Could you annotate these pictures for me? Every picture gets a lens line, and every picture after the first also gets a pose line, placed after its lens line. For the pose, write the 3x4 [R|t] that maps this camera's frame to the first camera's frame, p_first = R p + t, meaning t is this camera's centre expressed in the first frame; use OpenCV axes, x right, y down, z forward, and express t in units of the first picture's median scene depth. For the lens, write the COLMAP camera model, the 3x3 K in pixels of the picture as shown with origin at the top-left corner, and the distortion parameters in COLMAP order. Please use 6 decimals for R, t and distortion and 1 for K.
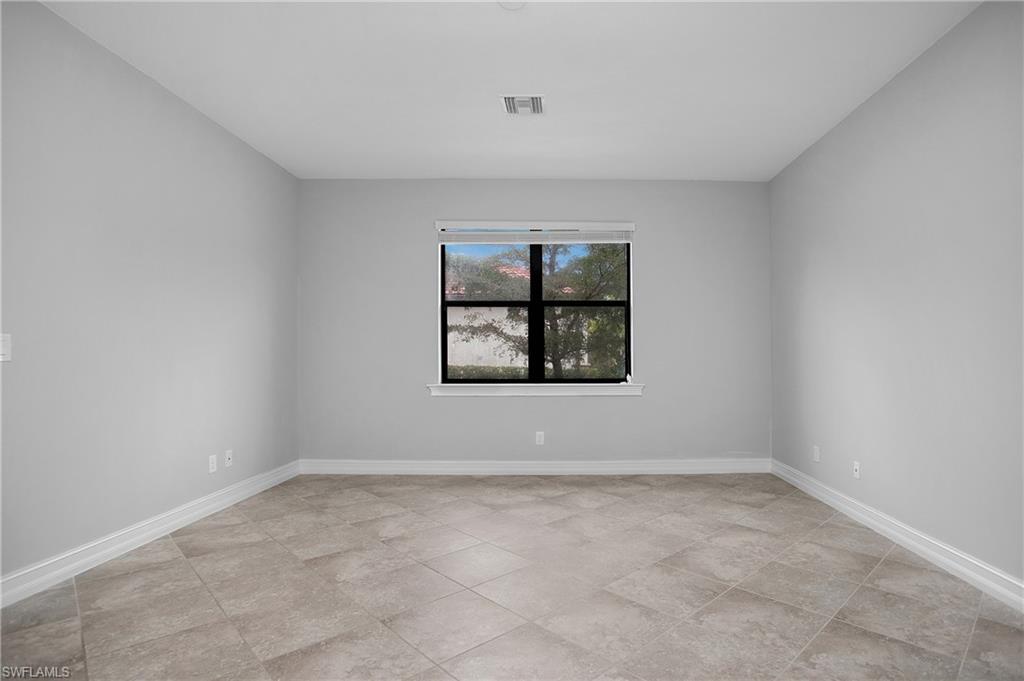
lens RADIAL K [[507.7, 0, 506.3], [0, 507.7, 344.2], [0, 0, 1]] dist [-0.041527, 0.001064]
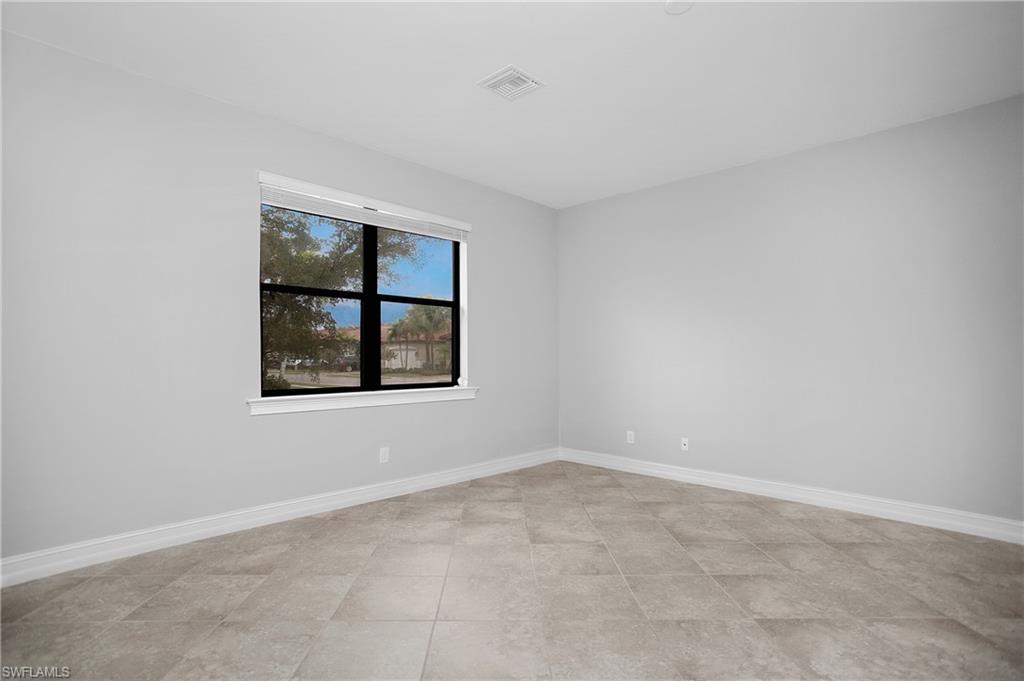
lens RADIAL K [[513.5, 0, 537.2], [0, 513.5, 341.2], [0, 0, 1]] dist [-0.070054, 0.052686]
pose [[0.684485, 0.026340, 0.728551, -0.590556], [-0.019634, 0.999651, -0.017694, 0.007445], [-0.728763, -0.002193, 0.684763, 0.358465]]
